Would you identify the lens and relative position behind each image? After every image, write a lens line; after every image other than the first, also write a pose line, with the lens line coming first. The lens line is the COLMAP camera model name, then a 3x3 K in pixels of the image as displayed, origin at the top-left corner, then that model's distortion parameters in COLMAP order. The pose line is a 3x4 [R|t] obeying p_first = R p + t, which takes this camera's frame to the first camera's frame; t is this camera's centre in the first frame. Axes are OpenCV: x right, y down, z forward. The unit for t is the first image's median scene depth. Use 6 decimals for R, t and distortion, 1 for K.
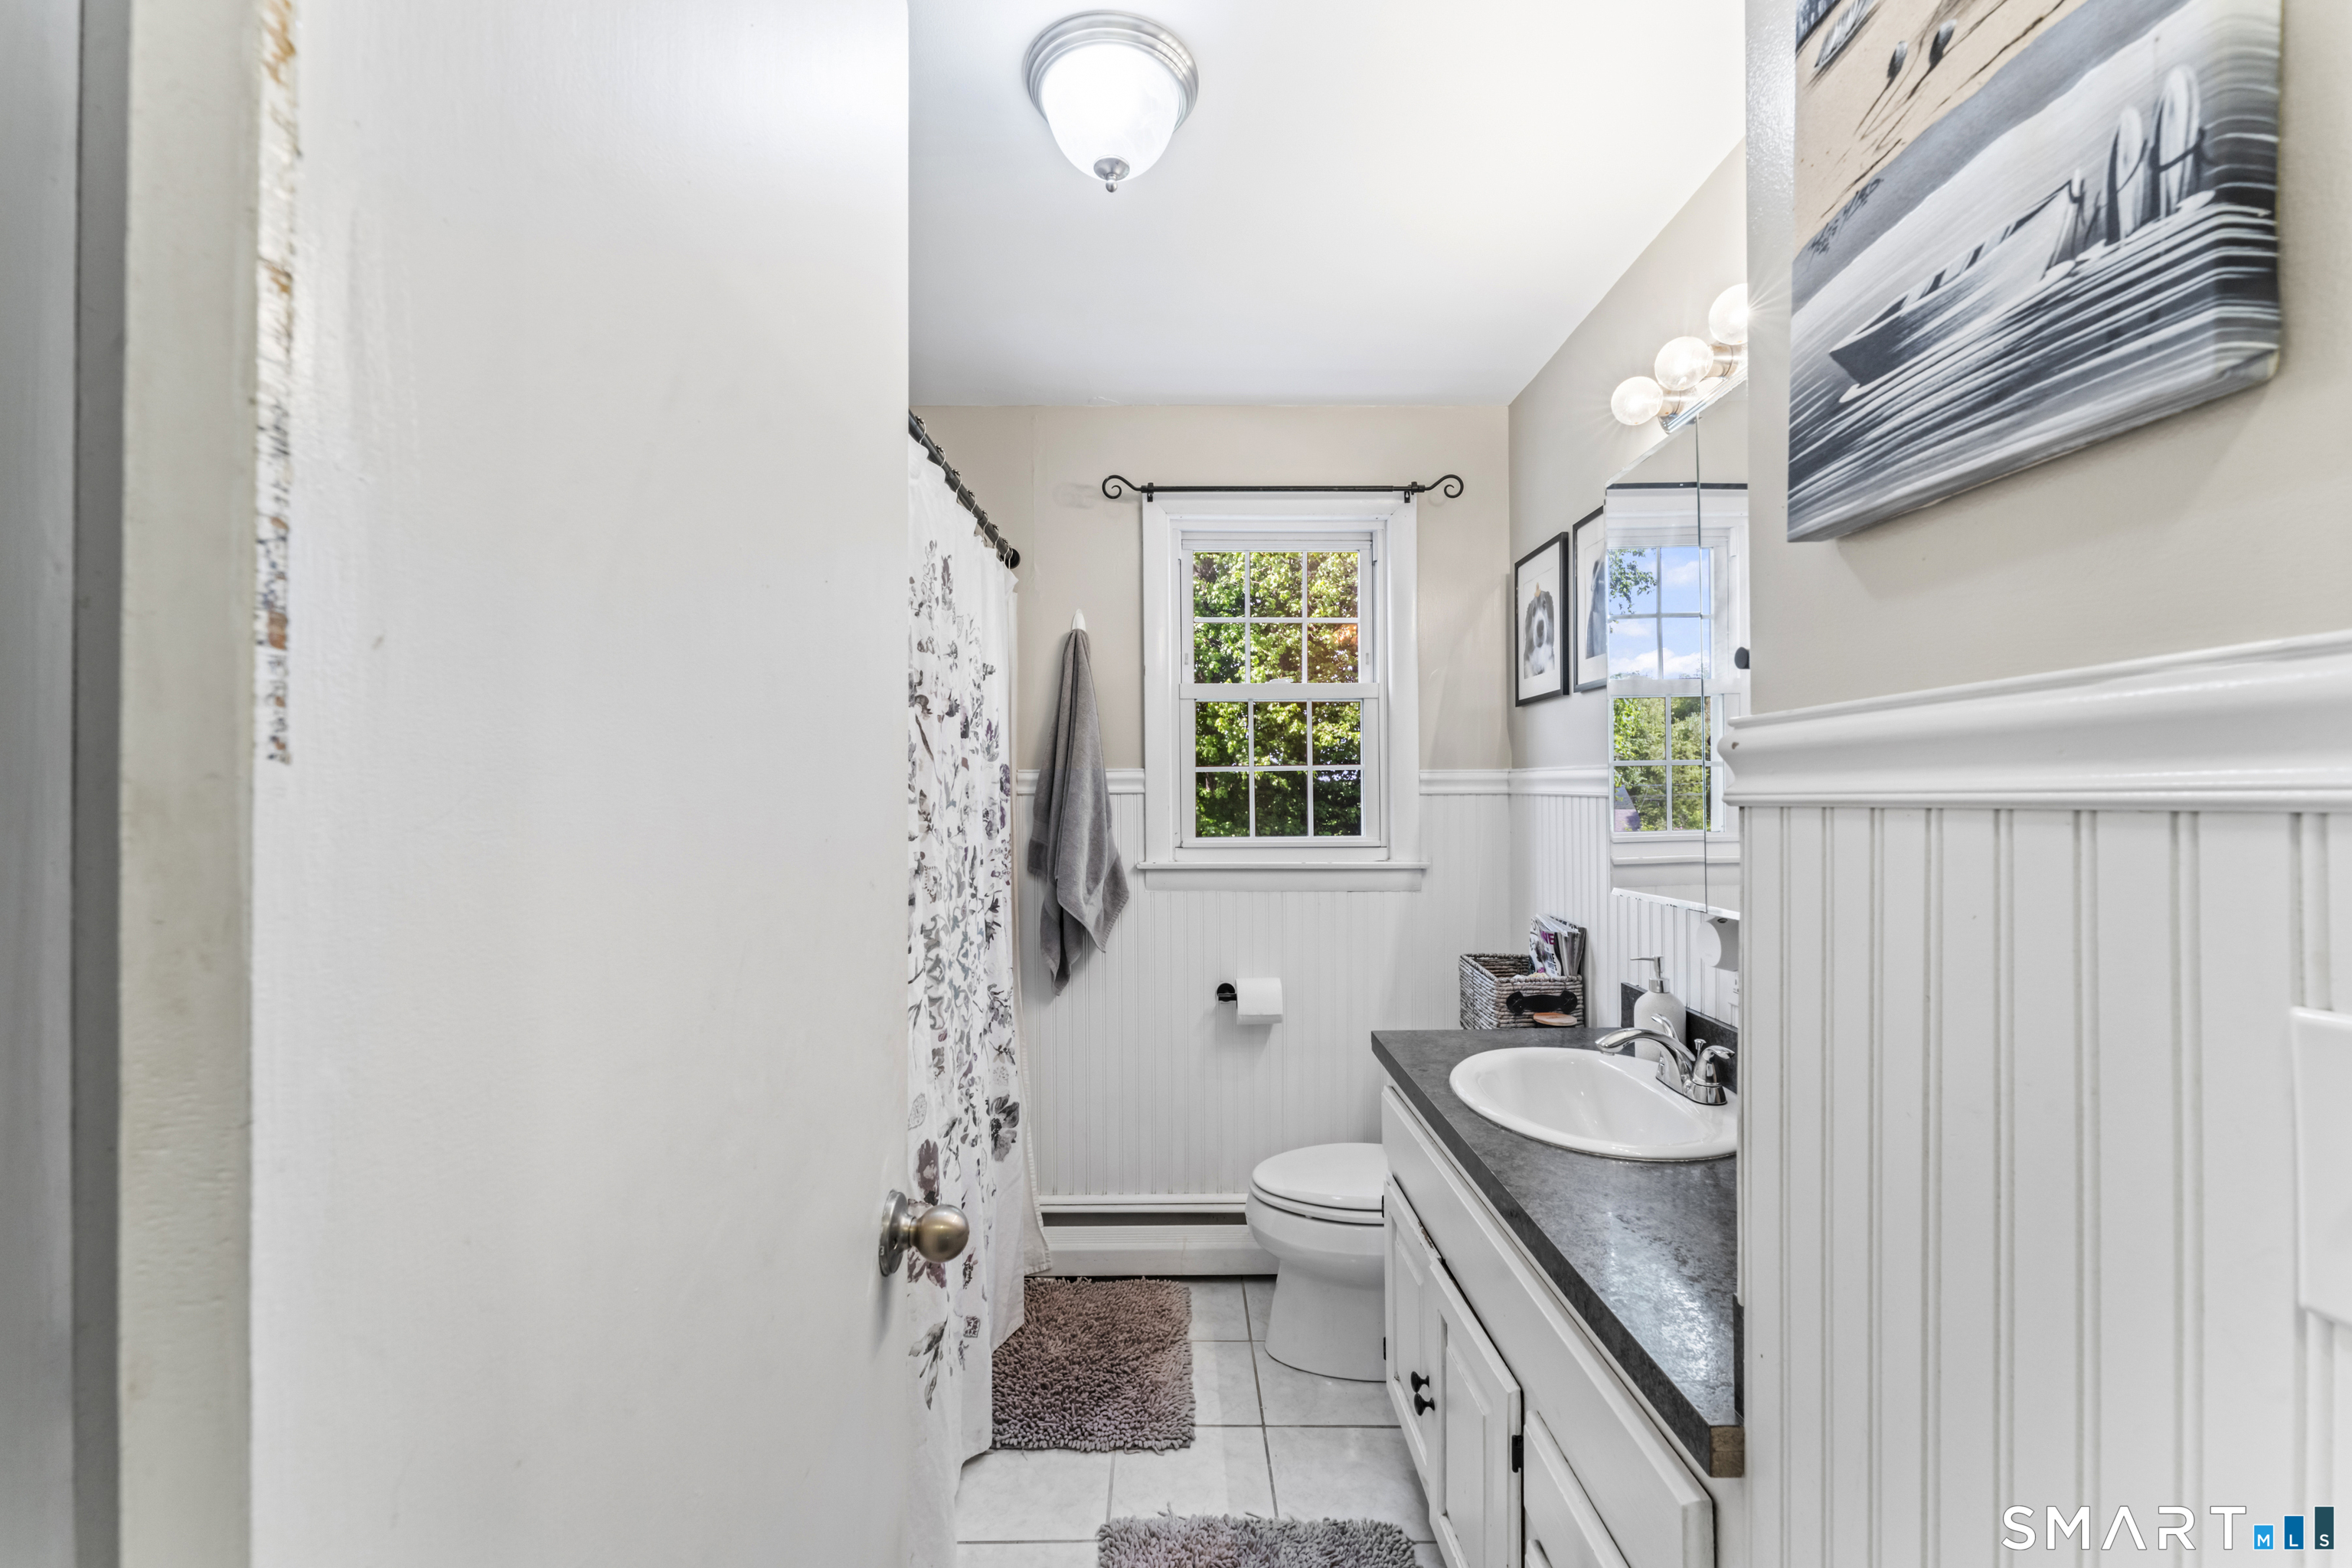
lens RADIAL K [[976.1, 0, 1176.7], [0, 976.1, 786.5], [0, 0, 1]] dist [0.000535, -0.001698]
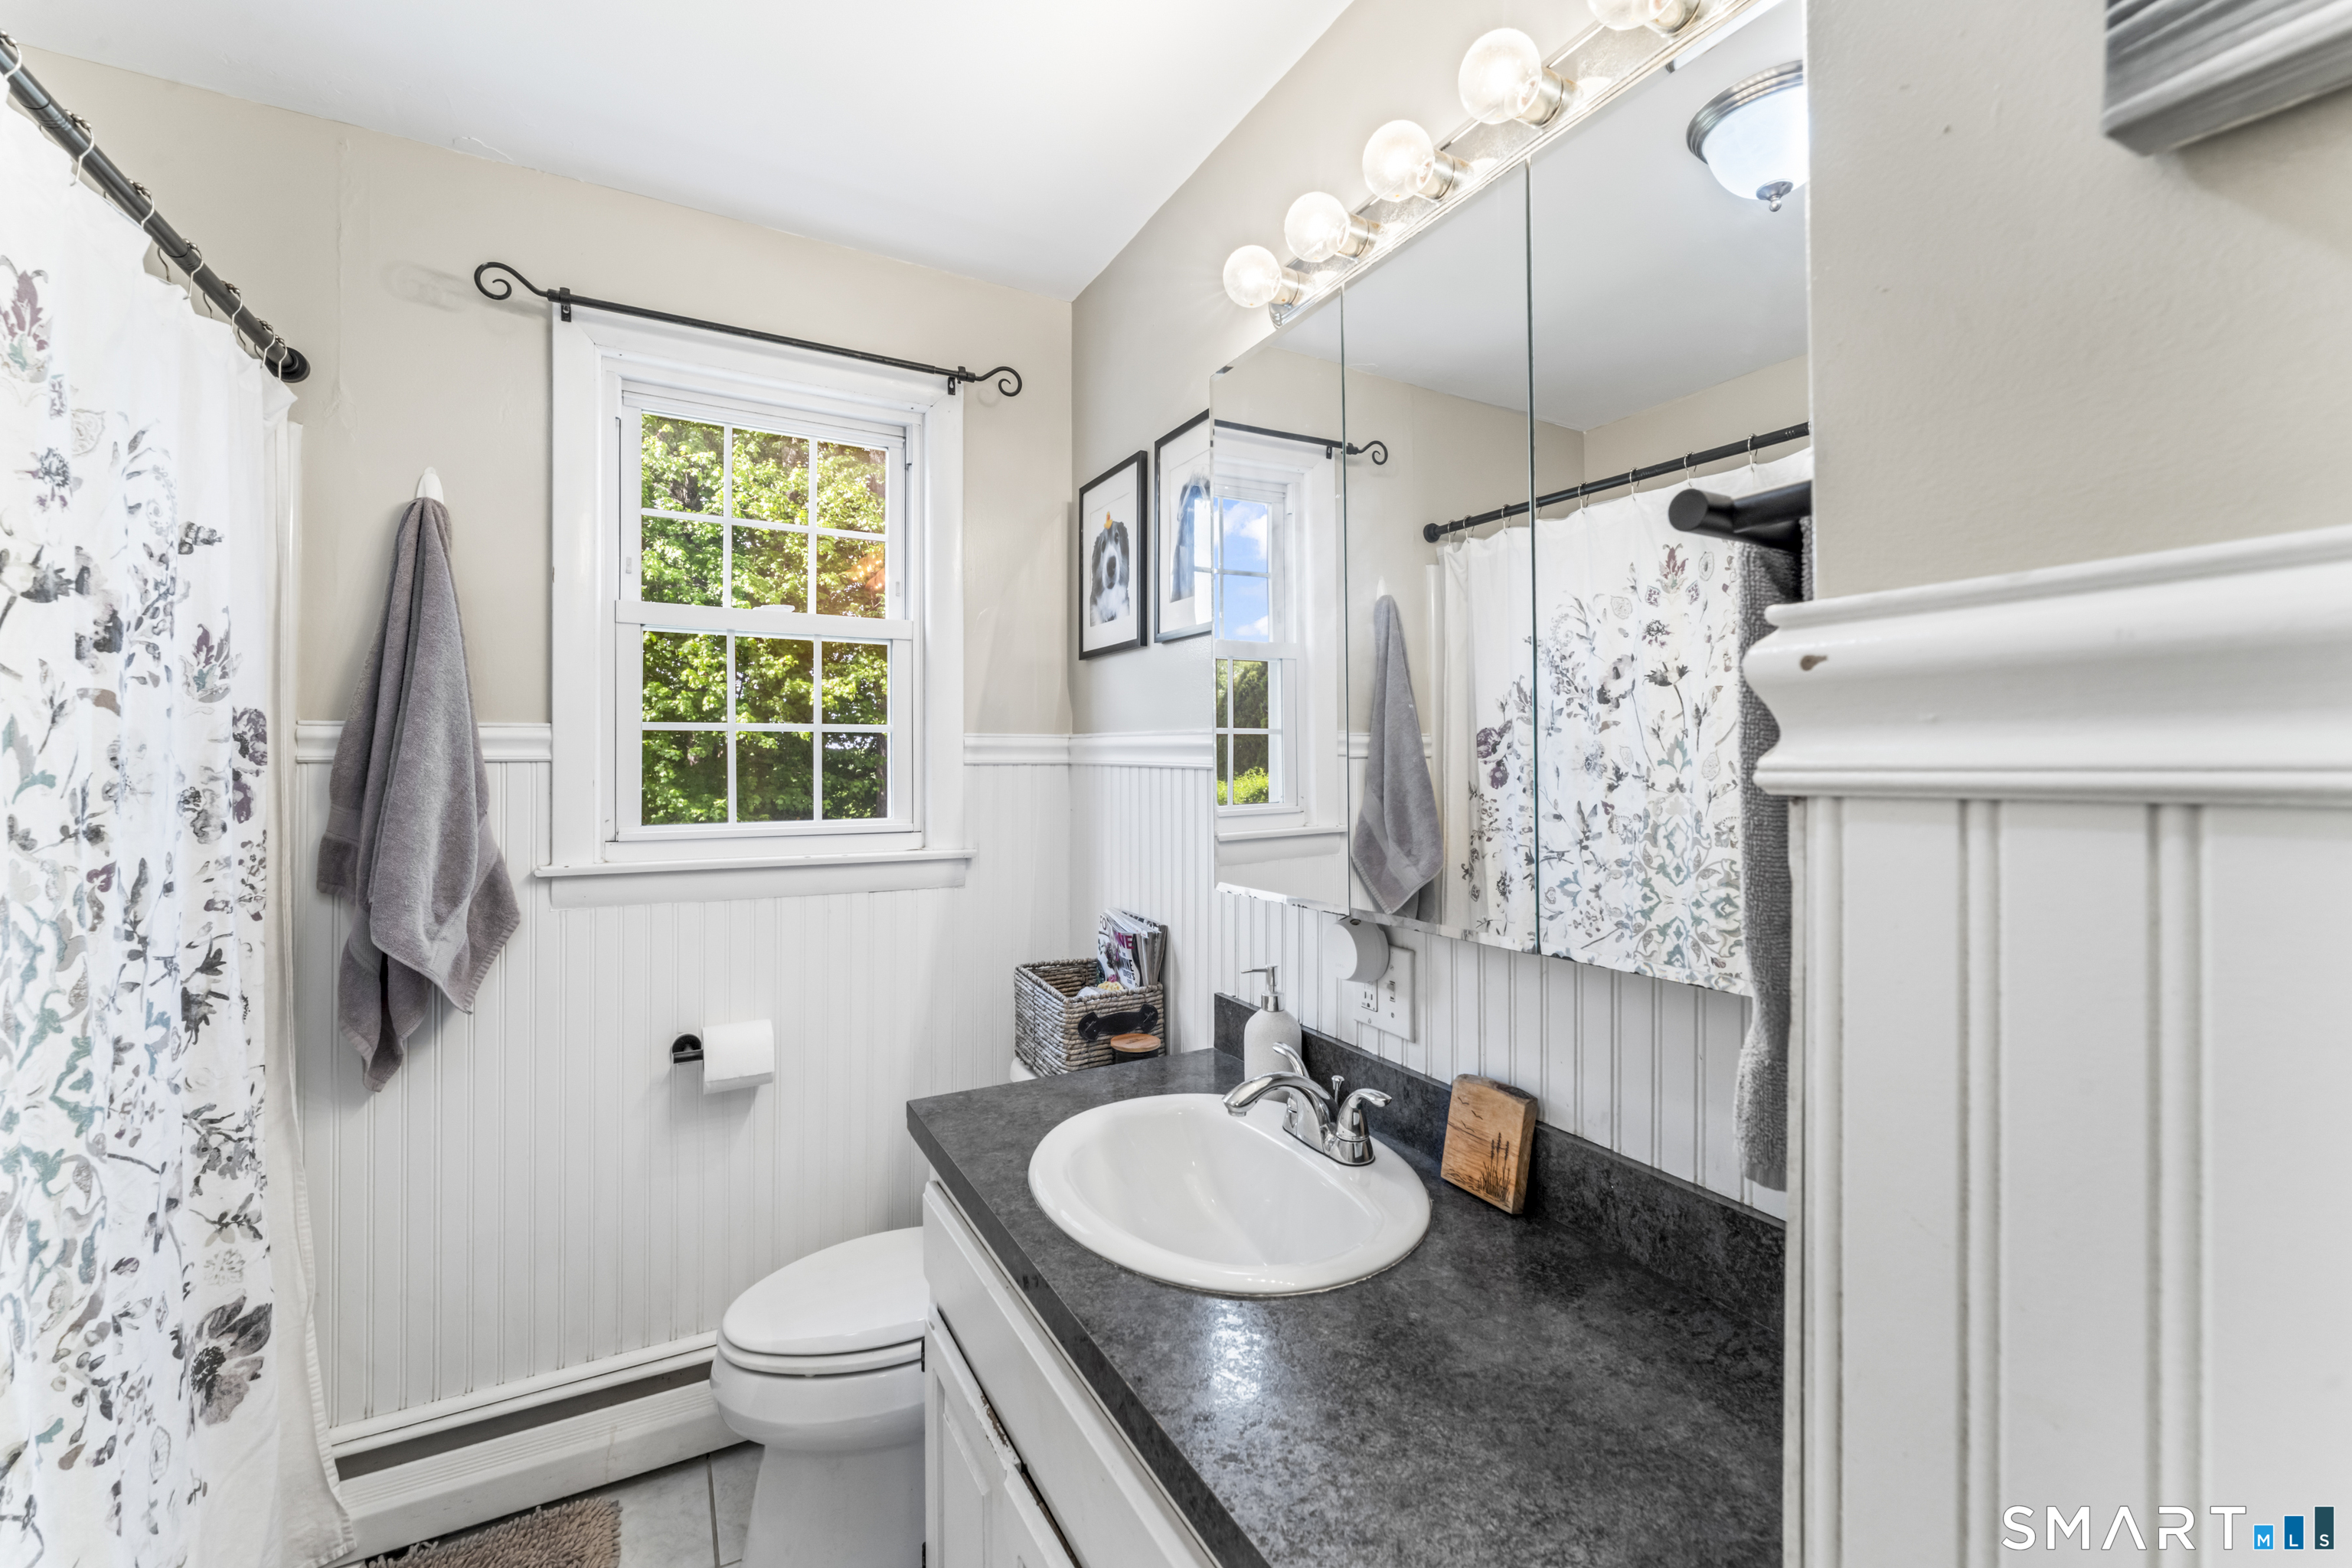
lens RADIAL K [[976.1, 0, 1191.2], [0, 976.1, 752.4], [0, 0, 1]] dist [0.000535, -0.001698]
pose [[0.876285, 0.009089, 0.481707, 0.032117], [-0.008672, 0.999958, -0.003092, -0.000430], [-0.481715, -0.001468, 0.876327, 0.243010]]
